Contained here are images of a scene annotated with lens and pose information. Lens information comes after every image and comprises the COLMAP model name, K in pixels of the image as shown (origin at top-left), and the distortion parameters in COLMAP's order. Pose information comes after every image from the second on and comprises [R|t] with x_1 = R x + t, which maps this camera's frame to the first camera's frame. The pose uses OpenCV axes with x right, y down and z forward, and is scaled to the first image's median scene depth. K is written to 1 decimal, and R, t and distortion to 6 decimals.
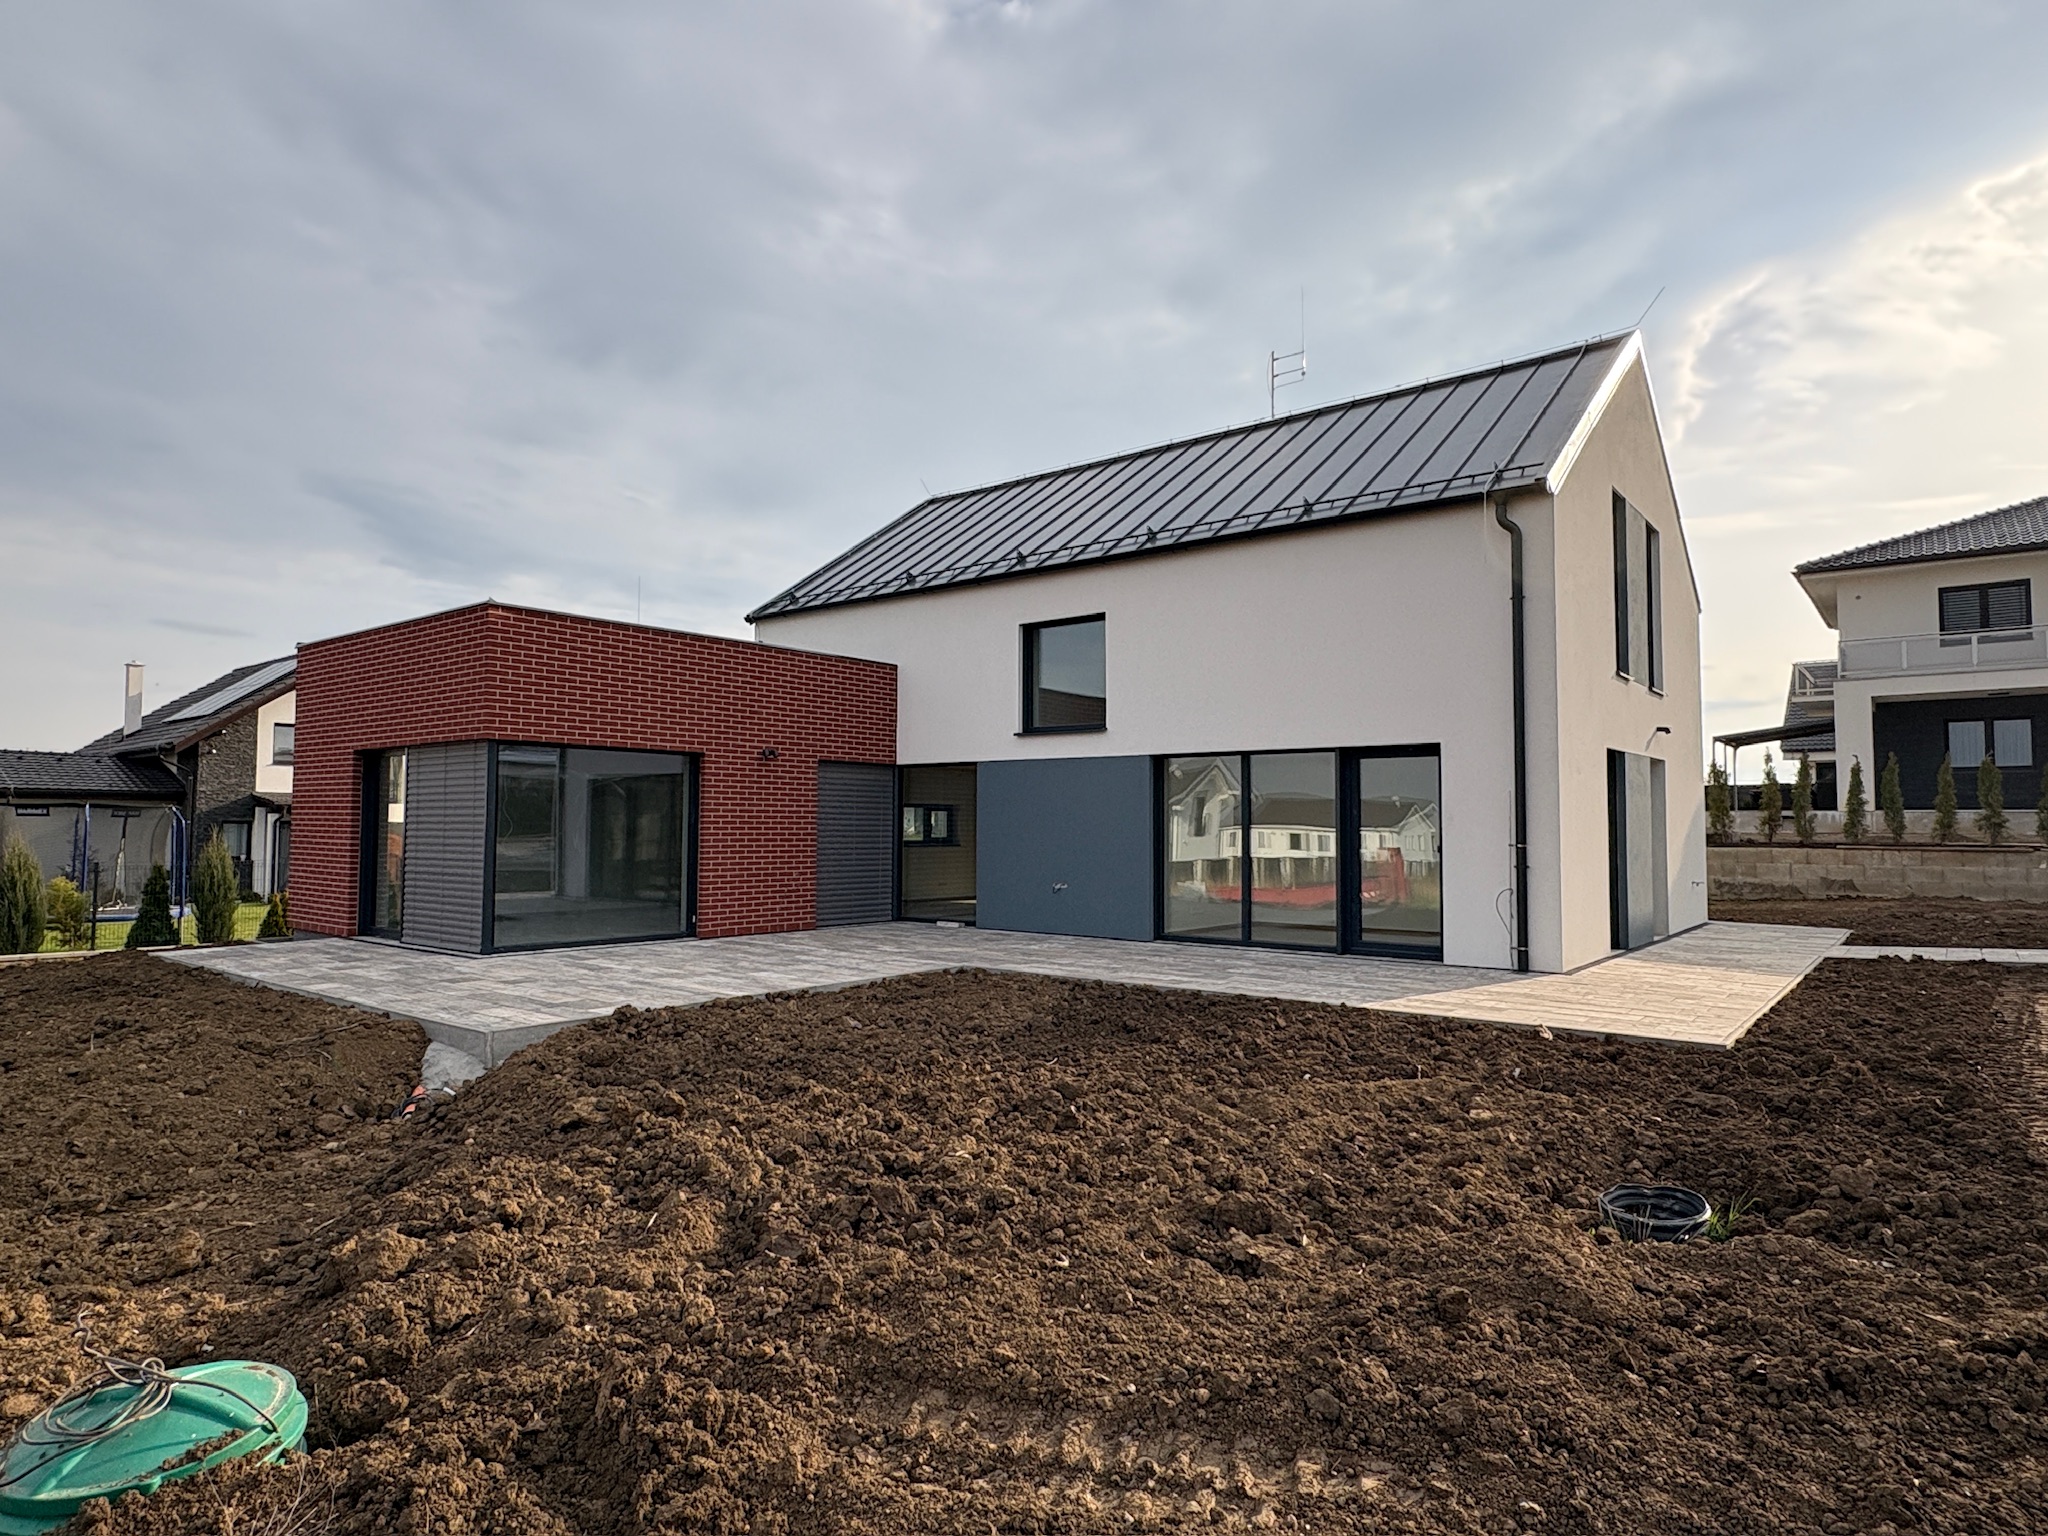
lens RADIAL K [[1155.8, 0, 1019.6], [0, 1155.8, 769.9], [0, 0, 1]] dist [-0.002696, -0.000634]
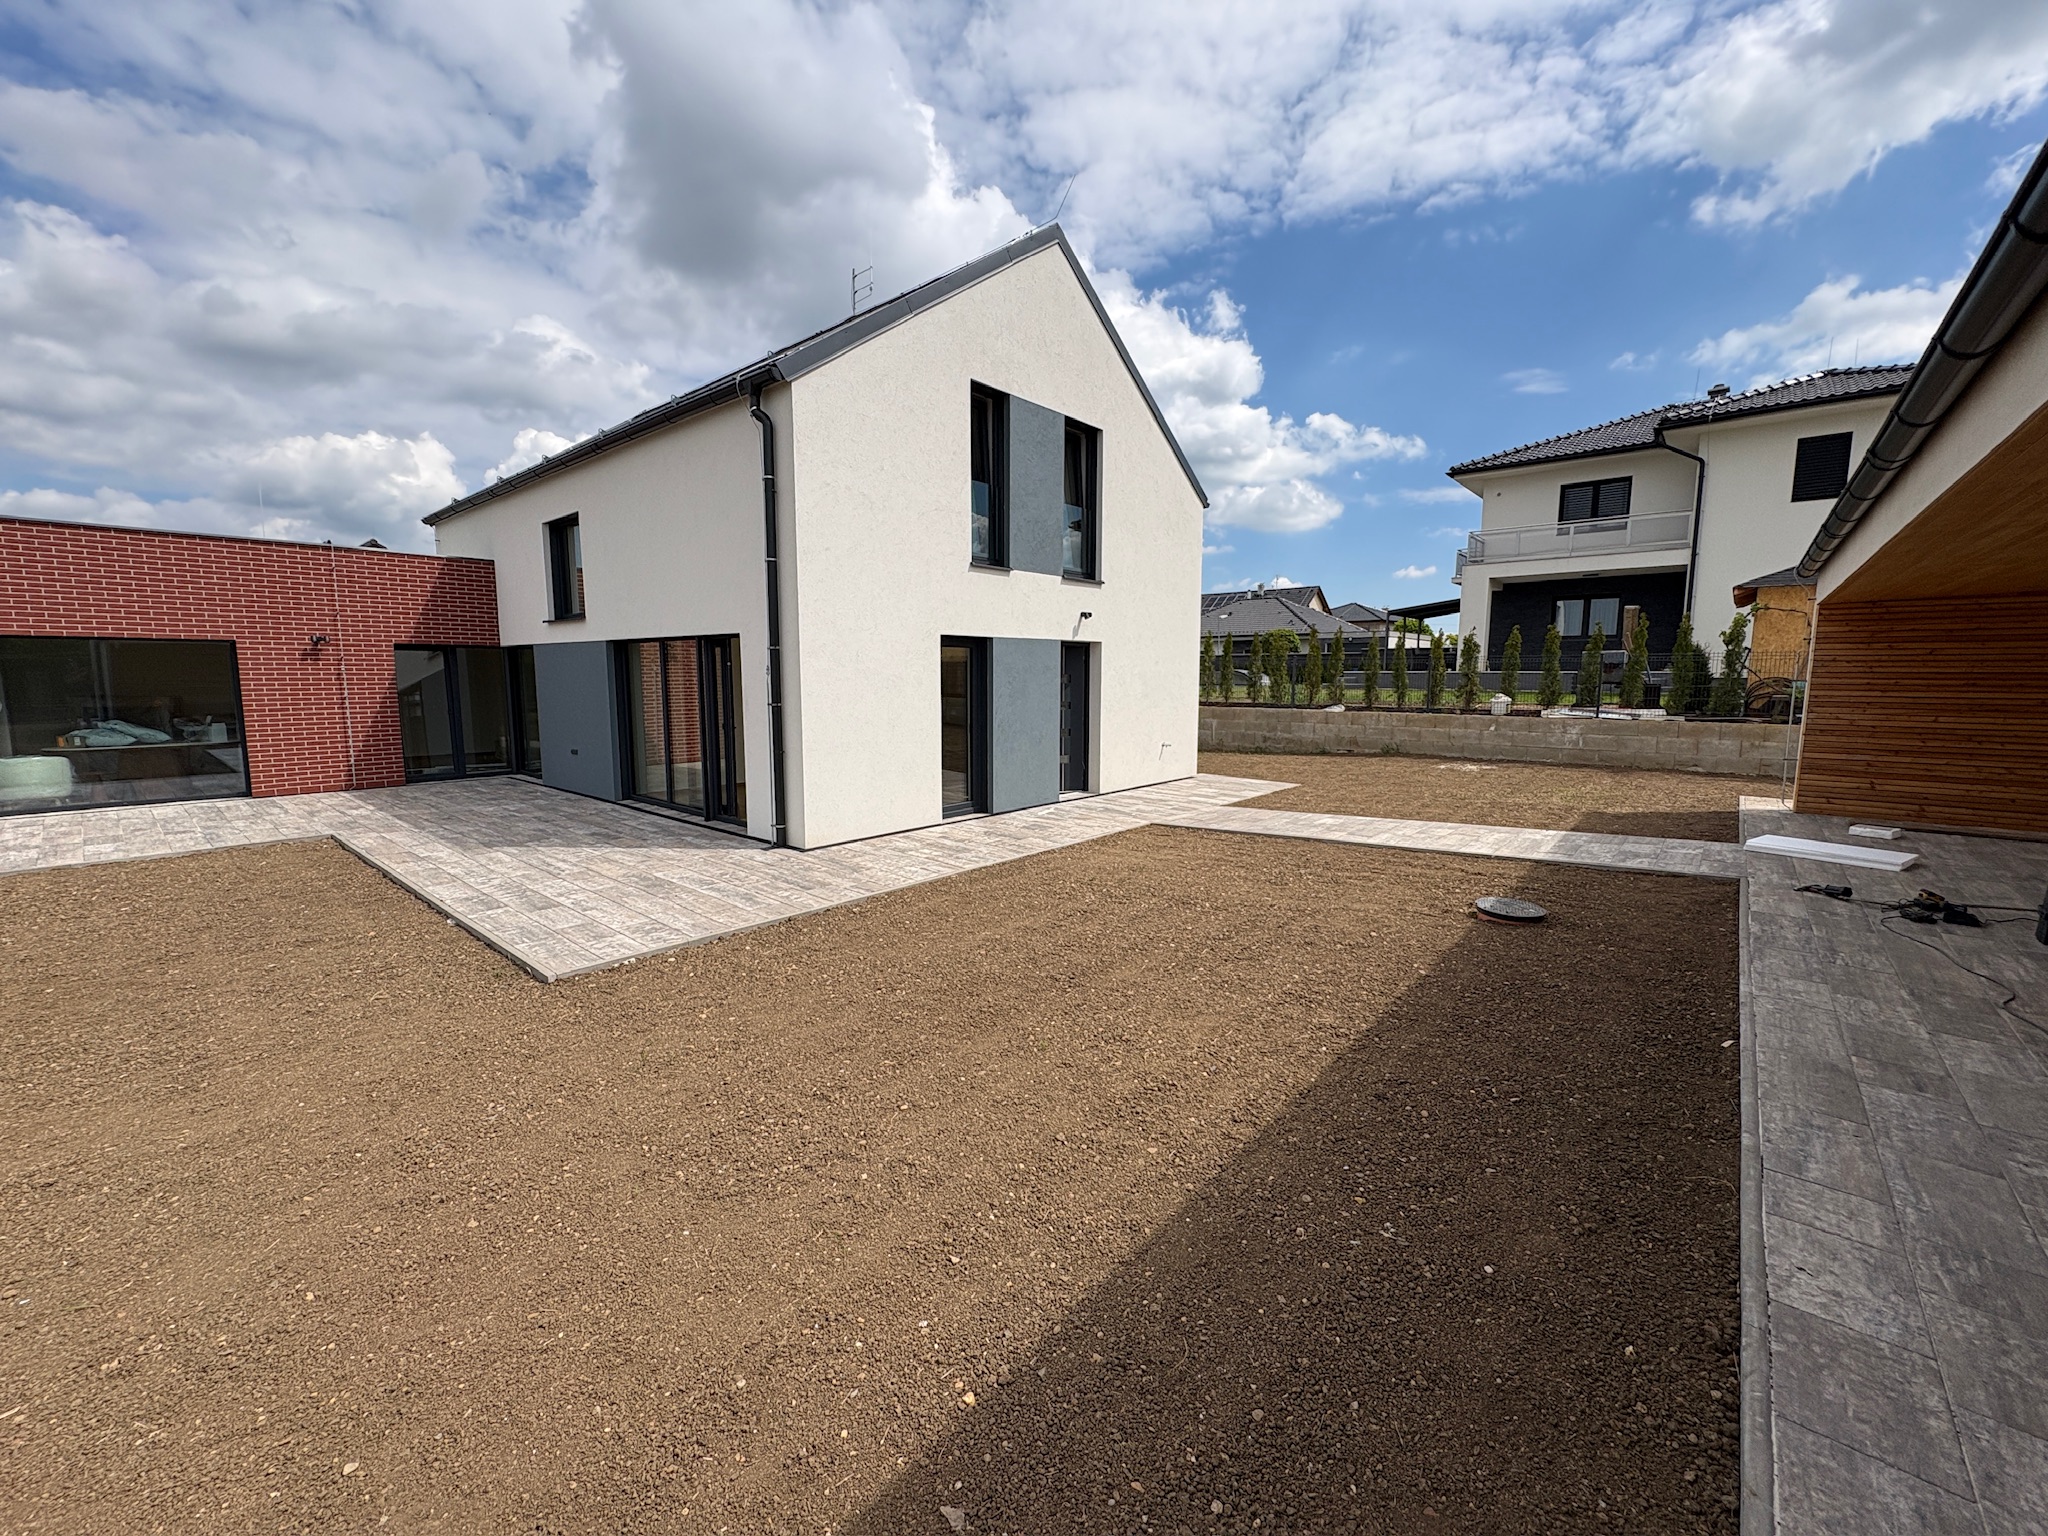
lens RADIAL K [[817.8, 0, 1028.3], [0, 817.8, 773.2], [0, 0, 1]] dist [0.002548, 0.000088]
pose [[0.999524, 0.000291, -0.030863, 0.418851], [0.004926, 0.985633, 0.168830, -0.014178], [0.030469, -0.168901, 0.985162, 0.147235]]
